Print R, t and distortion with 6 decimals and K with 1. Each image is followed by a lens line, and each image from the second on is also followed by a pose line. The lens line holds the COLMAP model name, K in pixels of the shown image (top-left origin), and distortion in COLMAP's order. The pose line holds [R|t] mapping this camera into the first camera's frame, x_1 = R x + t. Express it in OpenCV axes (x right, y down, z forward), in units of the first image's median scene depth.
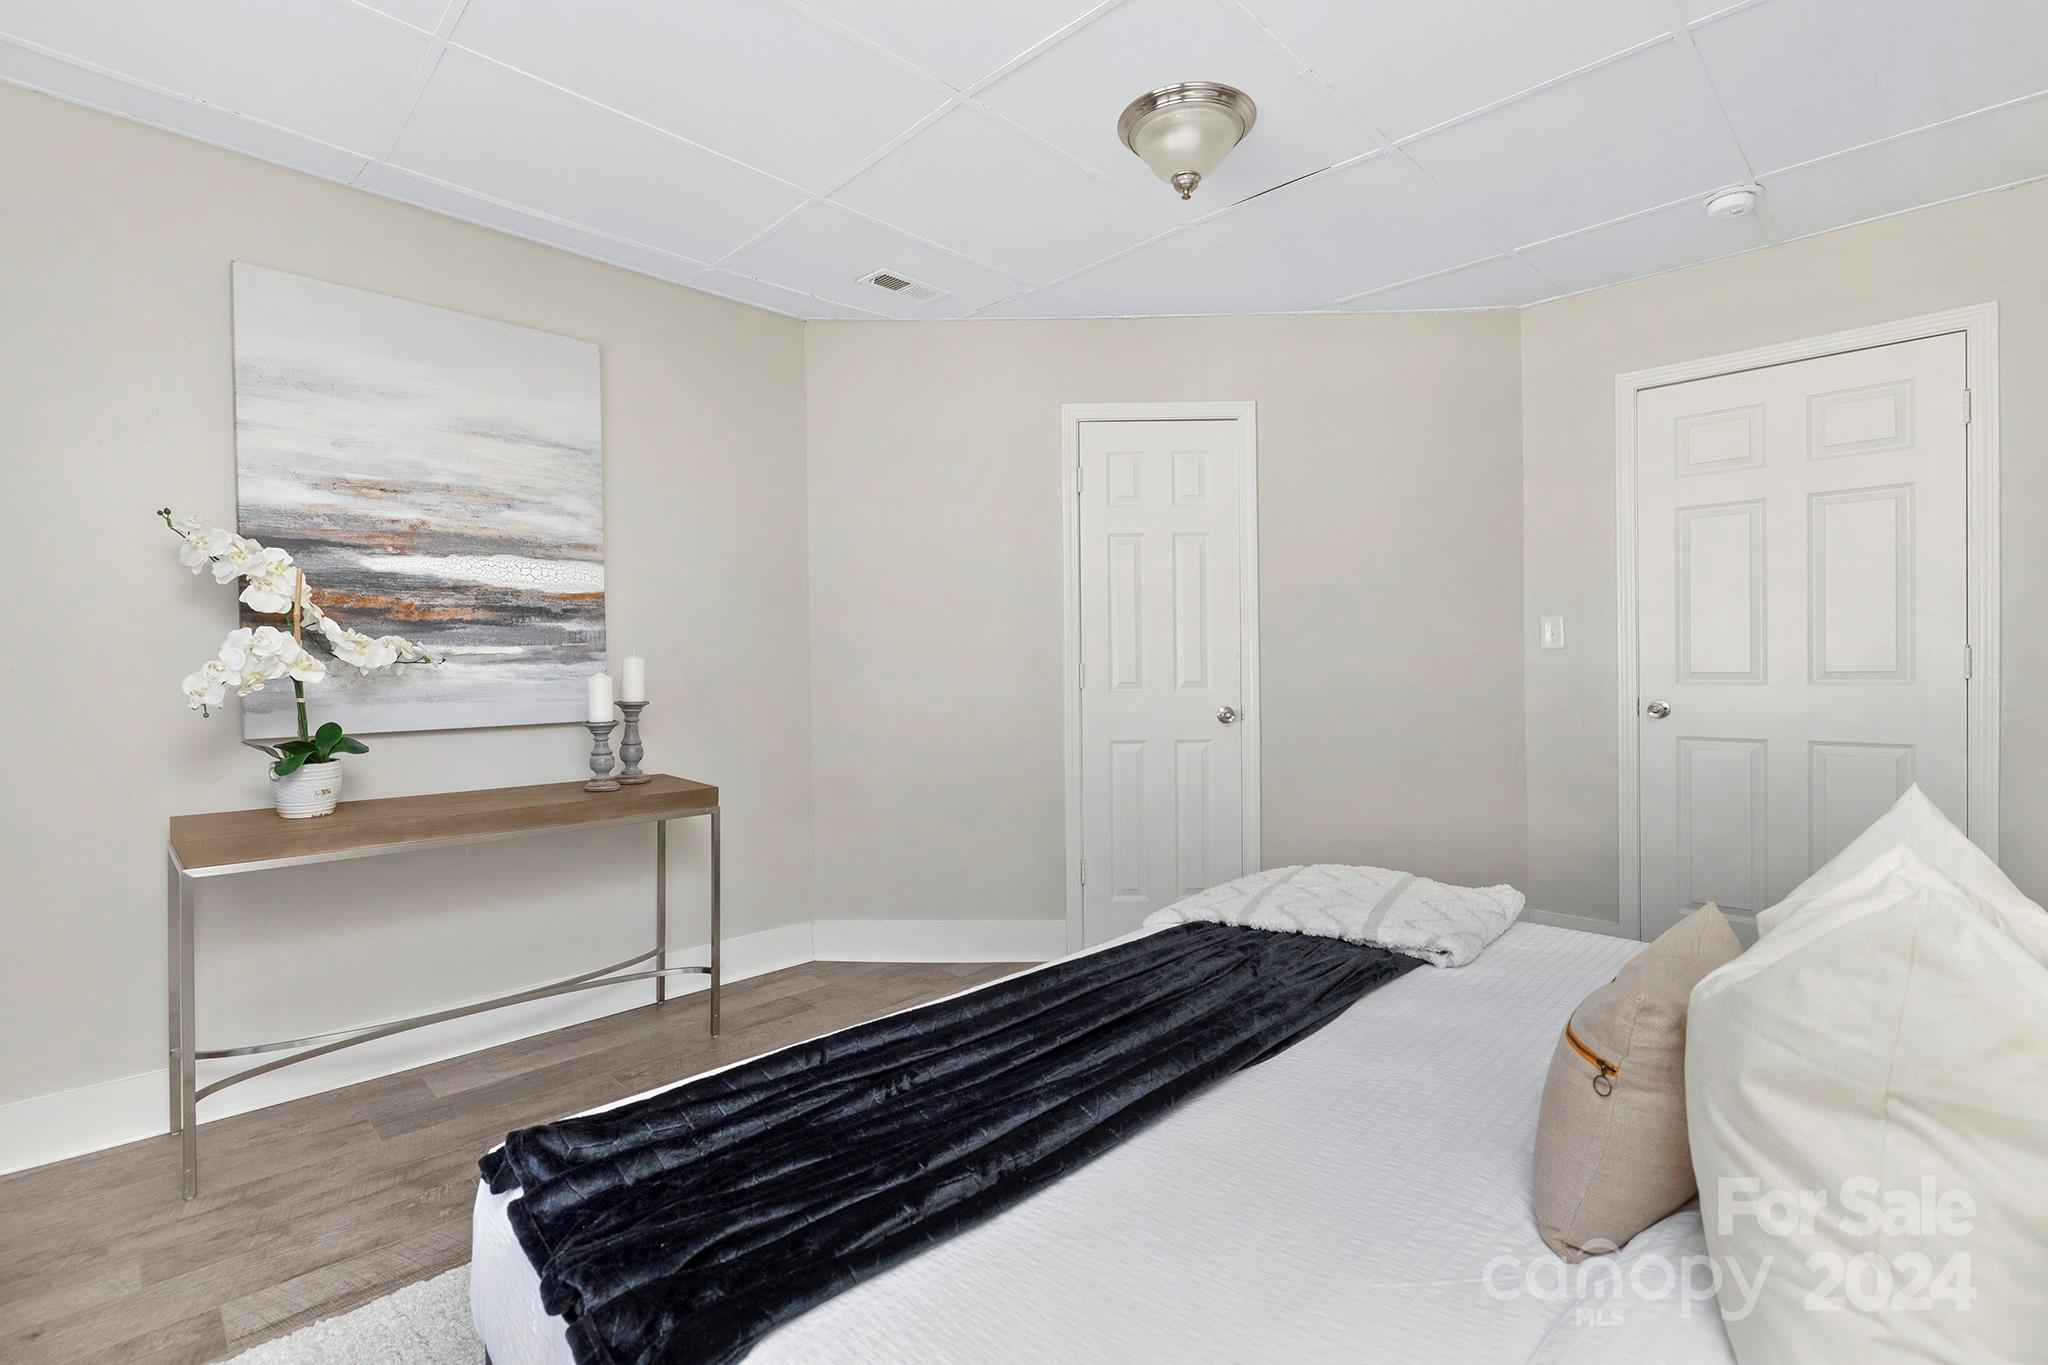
lens RADIAL K [[915.6, 0, 1022.2], [0, 915.6, 676.9], [0, 0, 1]] dist [-0.002079, -0.000239]
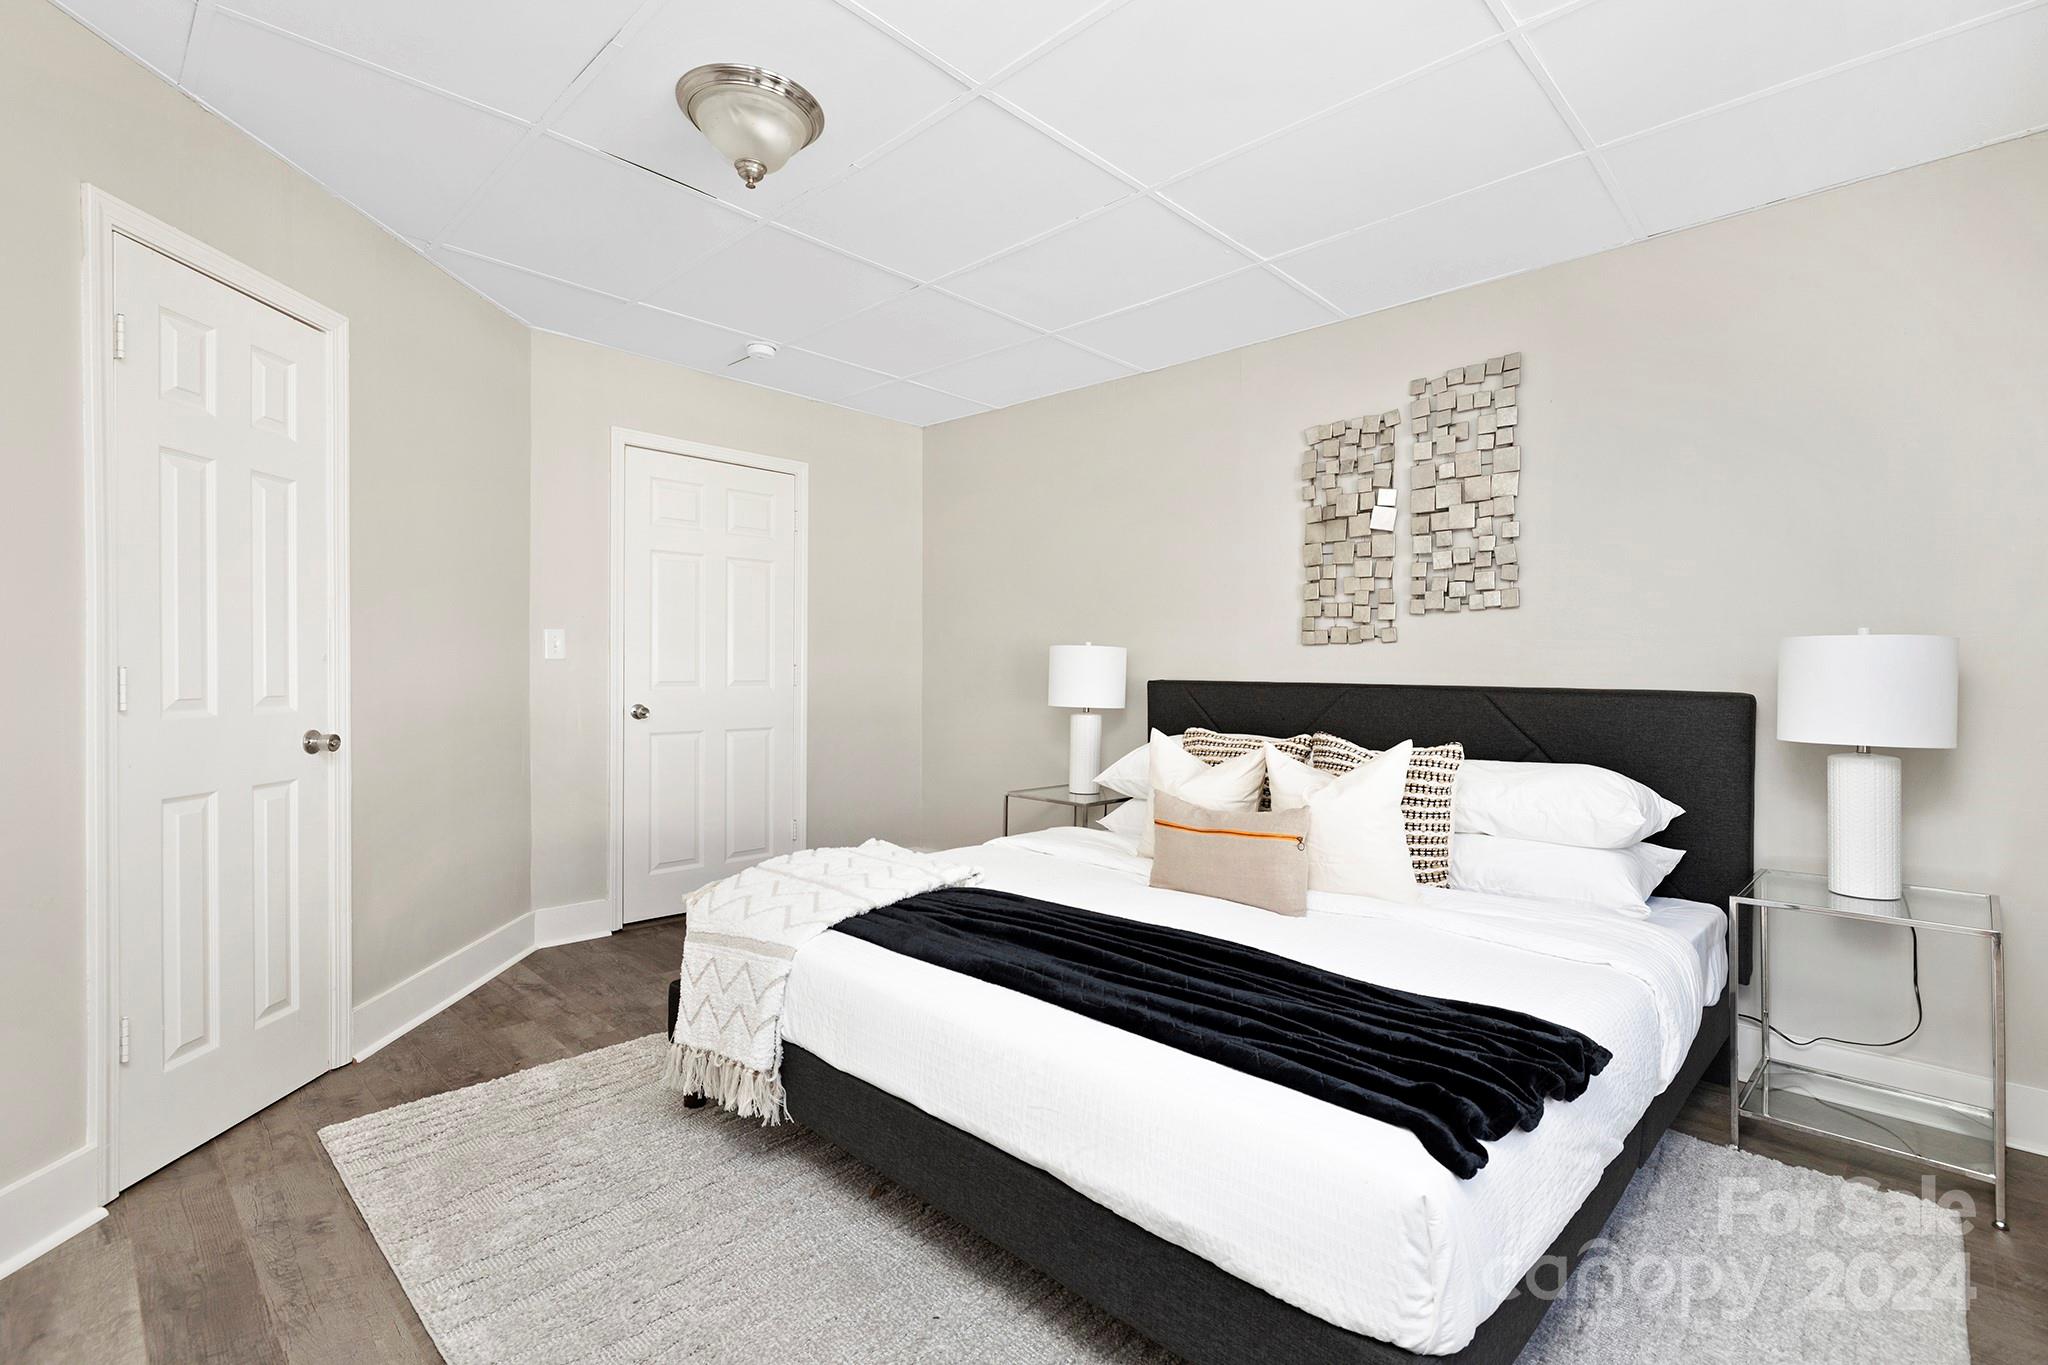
lens RADIAL K [[915.6, 0, 1022.2], [0, 915.6, 676.9], [0, 0, 1]] dist [-0.002079, -0.000239]
pose [[-0.020660, 0.006446, 0.999766, -0.640055], [0.015176, 0.999866, -0.006133, 0.007933], [-0.999671, 0.015046, -0.020755, 0.604091]]
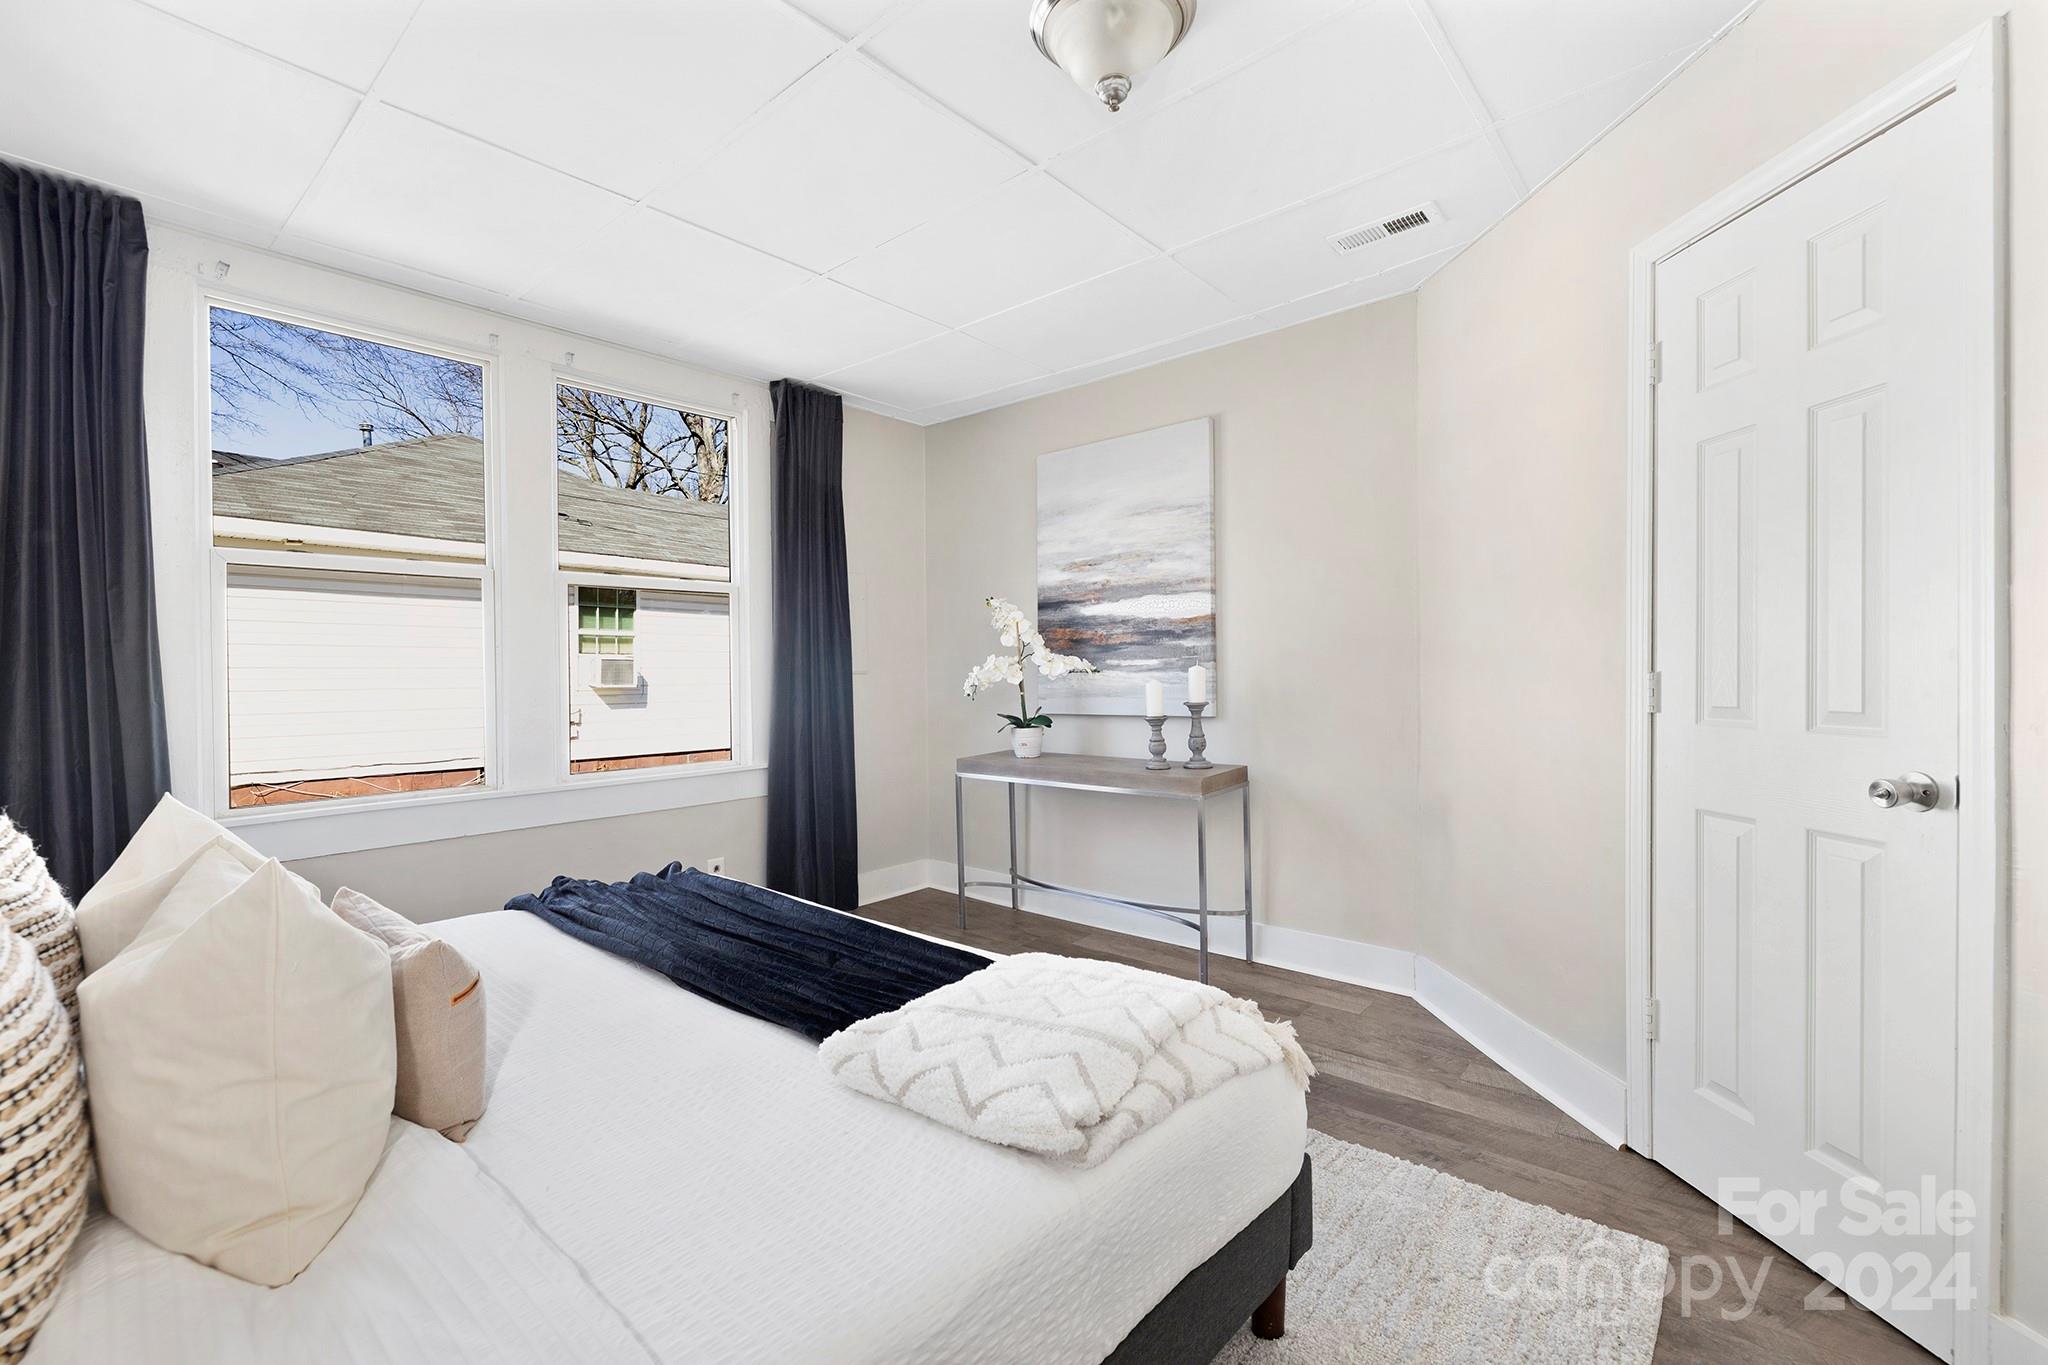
lens RADIAL K [[869.6, 0, 1014.0], [0, 869.6, 678.7], [0, 0, 1]] dist [-0.001191, -0.000255]
pose [[0.075029, 0.013116, -0.997095, 0.774464], [-0.001863, 0.999914, 0.013013, -0.021280], [0.997180, 0.000881, 0.075047, 0.700279]]
